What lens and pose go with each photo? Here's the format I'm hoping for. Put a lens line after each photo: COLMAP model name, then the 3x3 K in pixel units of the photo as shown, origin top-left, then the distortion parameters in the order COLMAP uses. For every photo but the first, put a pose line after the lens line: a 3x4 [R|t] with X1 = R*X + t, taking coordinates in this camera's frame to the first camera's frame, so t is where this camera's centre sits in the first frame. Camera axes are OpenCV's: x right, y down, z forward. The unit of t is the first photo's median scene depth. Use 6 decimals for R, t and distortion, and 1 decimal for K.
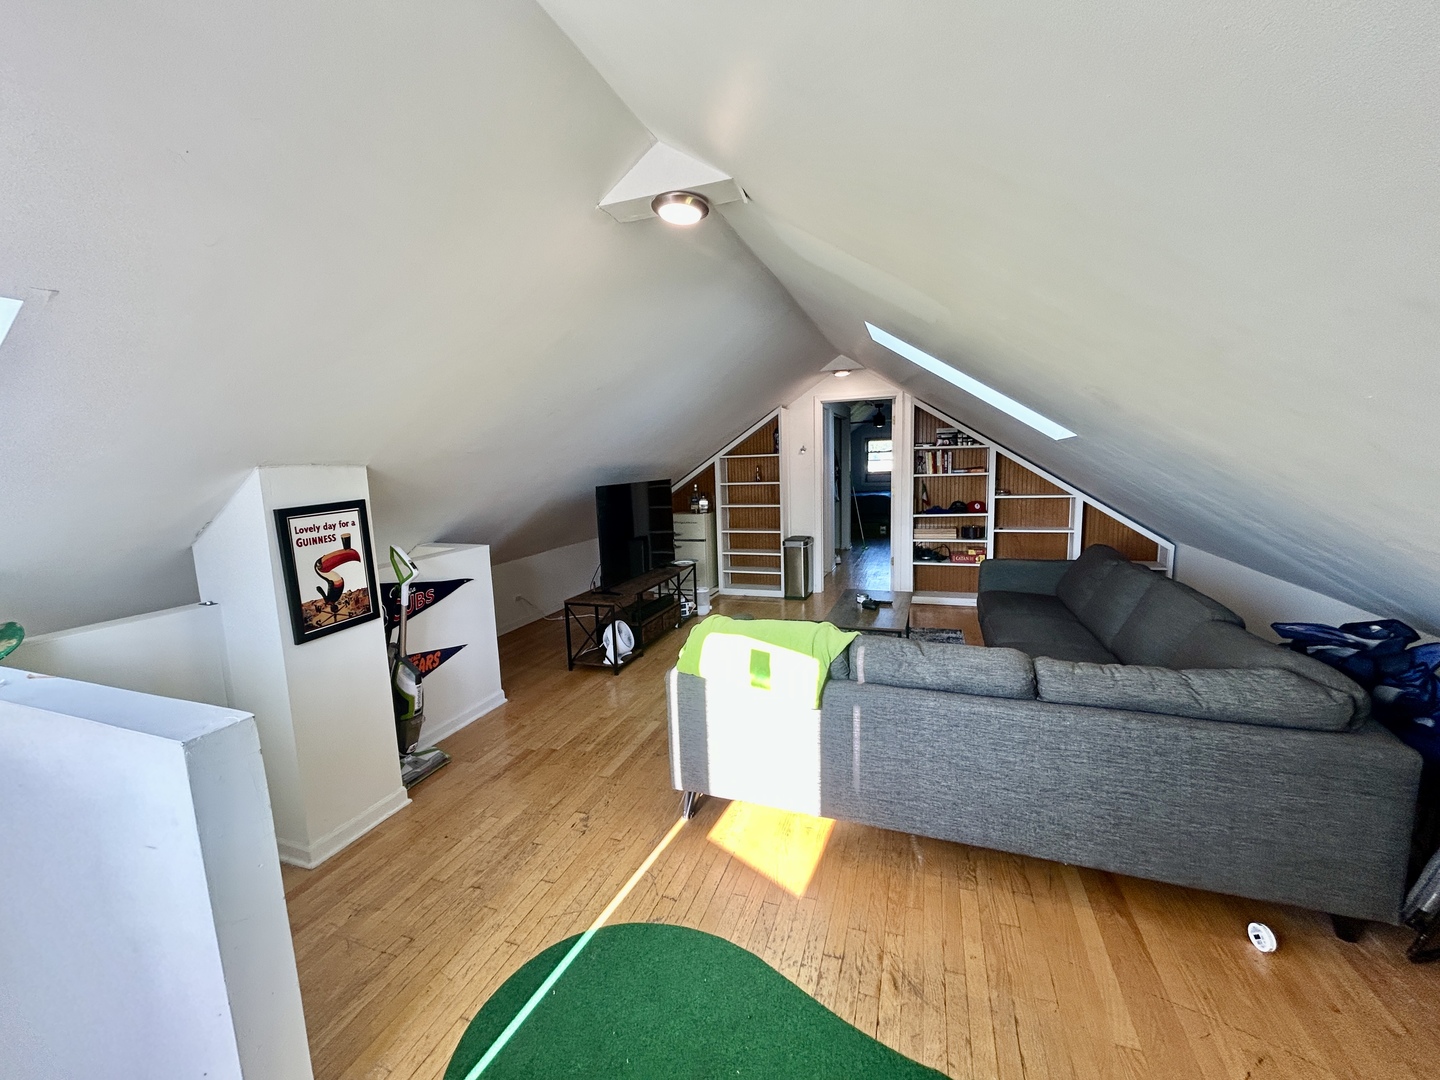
lens RADIAL K [[580.9, 0, 716.3], [0, 580.9, 538.4], [0, 0, 1]] dist [-0.000070, 0.000067]
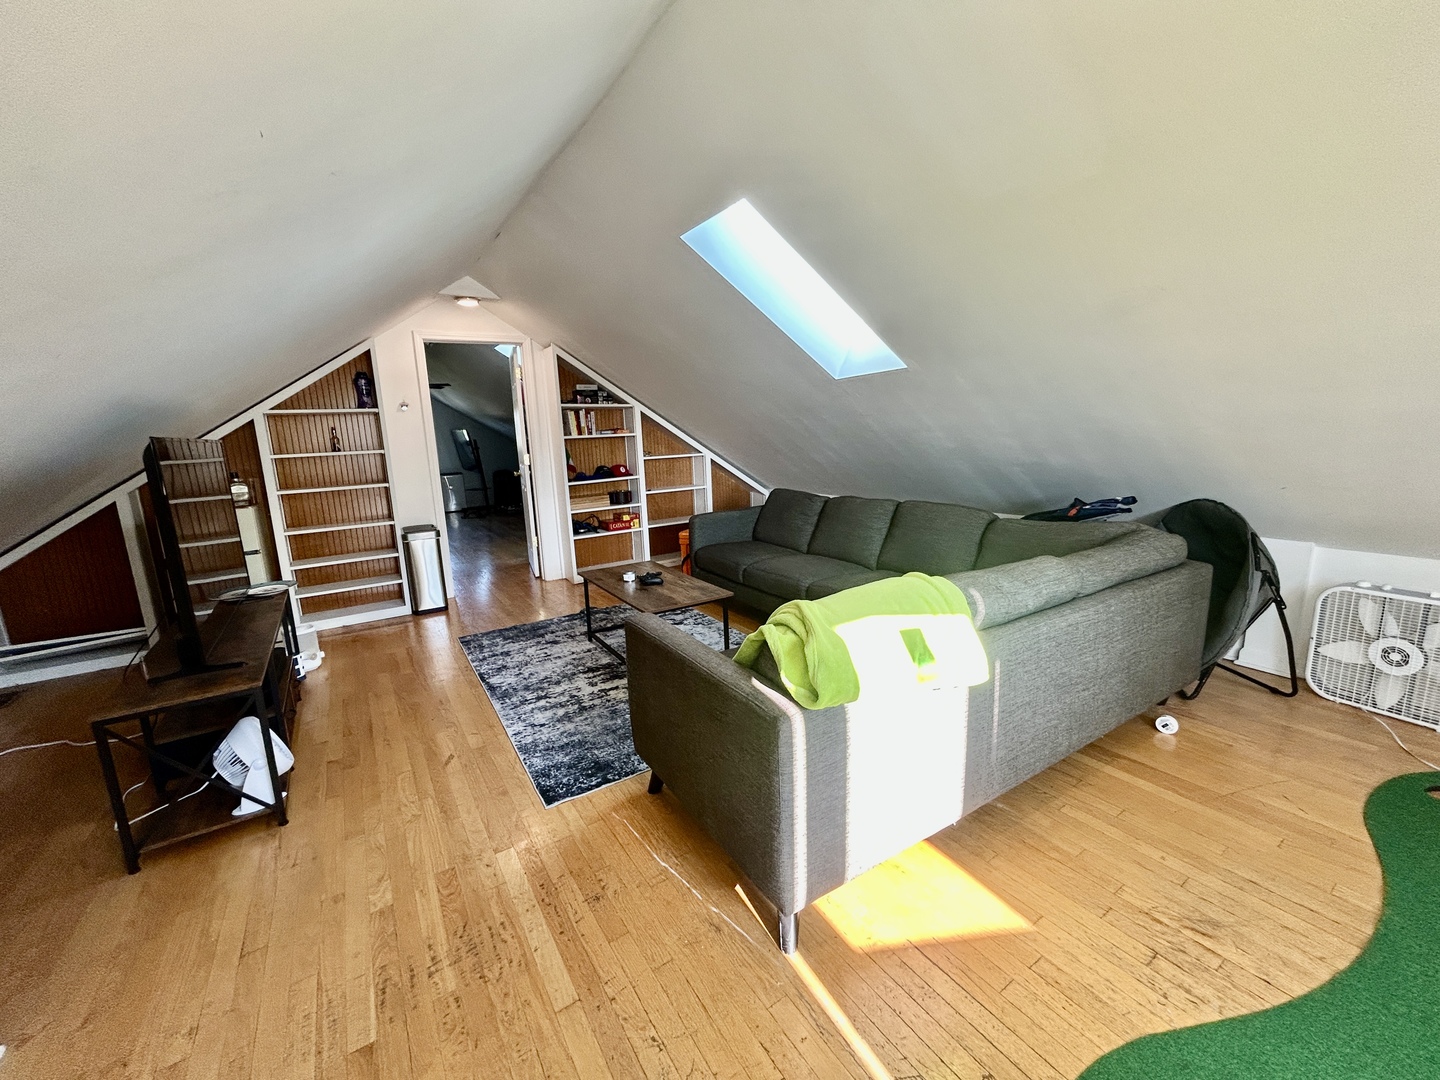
lens RADIAL K [[580.9, 0, 716.3], [0, 580.9, 538.4], [0, 0, 1]] dist [-0.000070, 0.000067]
pose [[0.609269, -0.135789, 0.781251, -0.220559], [0.125455, 0.989327, 0.074117, 0.005411], [-0.782977, 0.052855, 0.619802, 0.294923]]
